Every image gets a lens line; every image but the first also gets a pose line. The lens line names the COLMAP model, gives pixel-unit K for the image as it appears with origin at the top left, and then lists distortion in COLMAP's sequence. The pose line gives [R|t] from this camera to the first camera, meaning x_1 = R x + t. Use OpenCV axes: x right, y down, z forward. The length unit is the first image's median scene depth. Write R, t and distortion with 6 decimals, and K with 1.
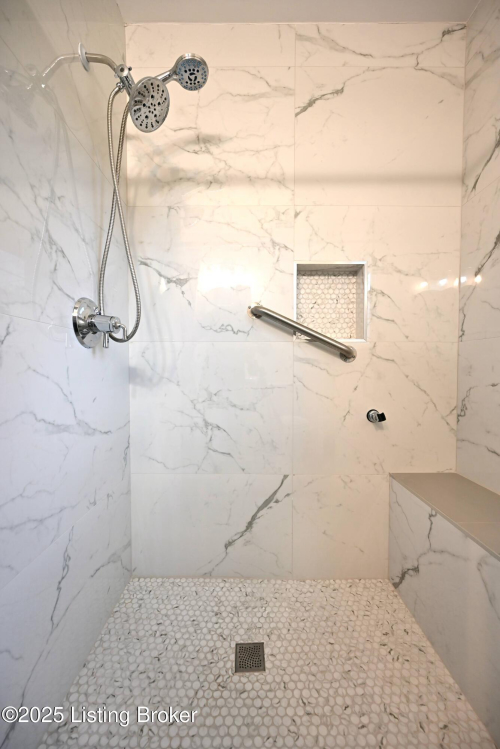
lens RADIAL K [[292.3, 0, 252.2], [0, 292.3, 375.7], [0, 0, 1]] dist [-0.001623, 0.000402]
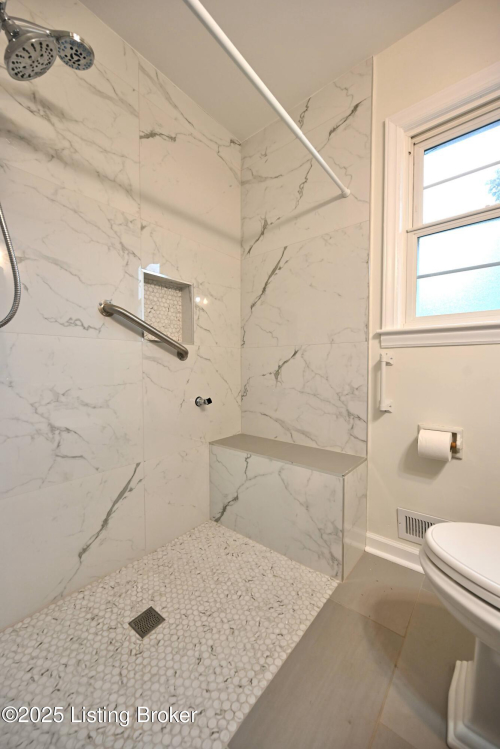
lens RADIAL K [[292.3, 0, 251.2], [0, 292.3, 374.9], [0, 0, 1]] dist [-0.001623, 0.000402]
pose [[0.639149, -0.026254, 0.768634, -0.456583], [0.022001, 0.999632, 0.015850, 0.001749], [-0.768768, 0.006780, 0.639492, -0.027107]]
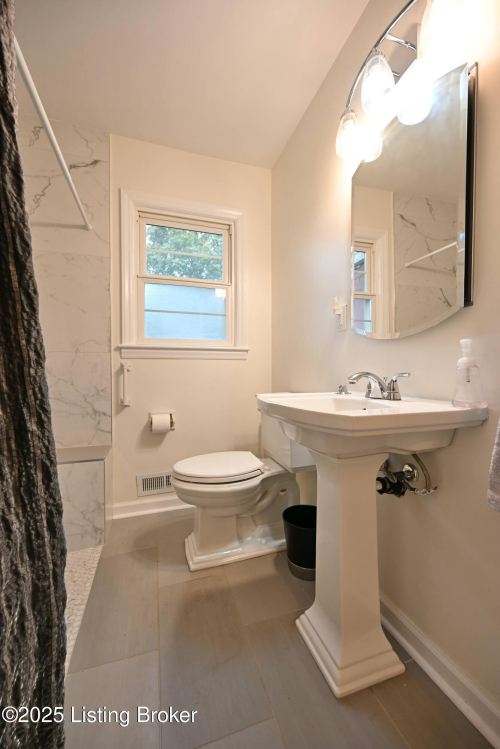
lens RADIAL K [[292.3, 0, 251.0], [0, 292.3, 375.3], [0, 0, 1]] dist [-0.001623, 0.000402]
pose [[-0.318028, -0.011740, 0.948009, -0.886327], [0.028186, 0.999364, 0.021831, -0.000245], [-0.947662, 0.033663, -0.317495, 0.159540]]
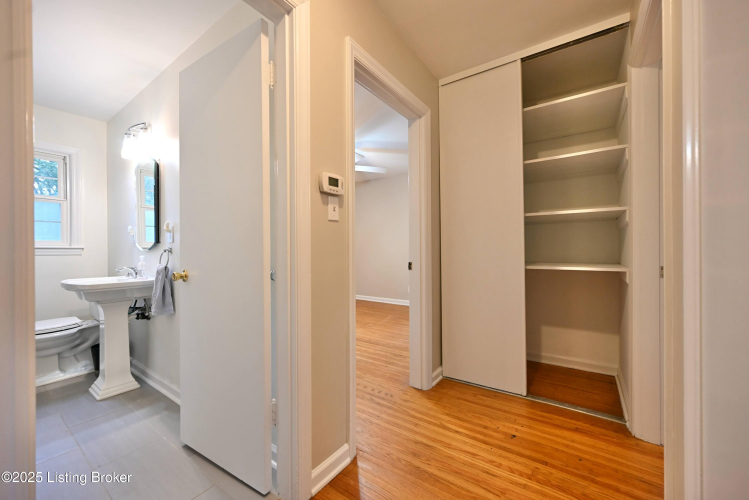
lens RADIAL K [[292.3, 0, 374.4], [0, 292.3, 253.6], [0, 0, 1]] dist [-0.001623, 0.000402]
pose [[-0.814904, 0.001159, 0.579595, -2.568994], [0.020289, 0.999442, 0.026528, -0.081625], [-0.579241, 0.033377, -0.814473, 0.194894]]
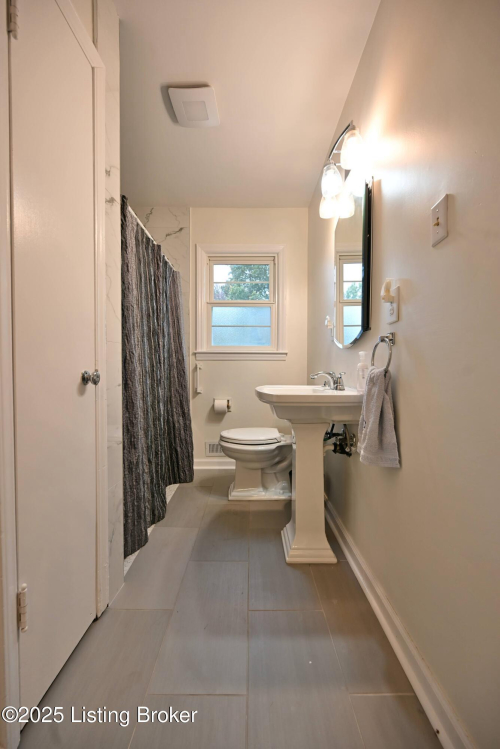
lens RADIAL K [[292.3, 0, 249.9], [0, 292.3, 376.8], [0, 0, 1]] dist [-0.001623, 0.000402]
pose [[0.001721, -0.025111, 0.999683, -1.446871], [0.024198, 0.999393, 0.025062, 0.004435], [-0.999706, 0.024147, 0.002328, -0.094240]]
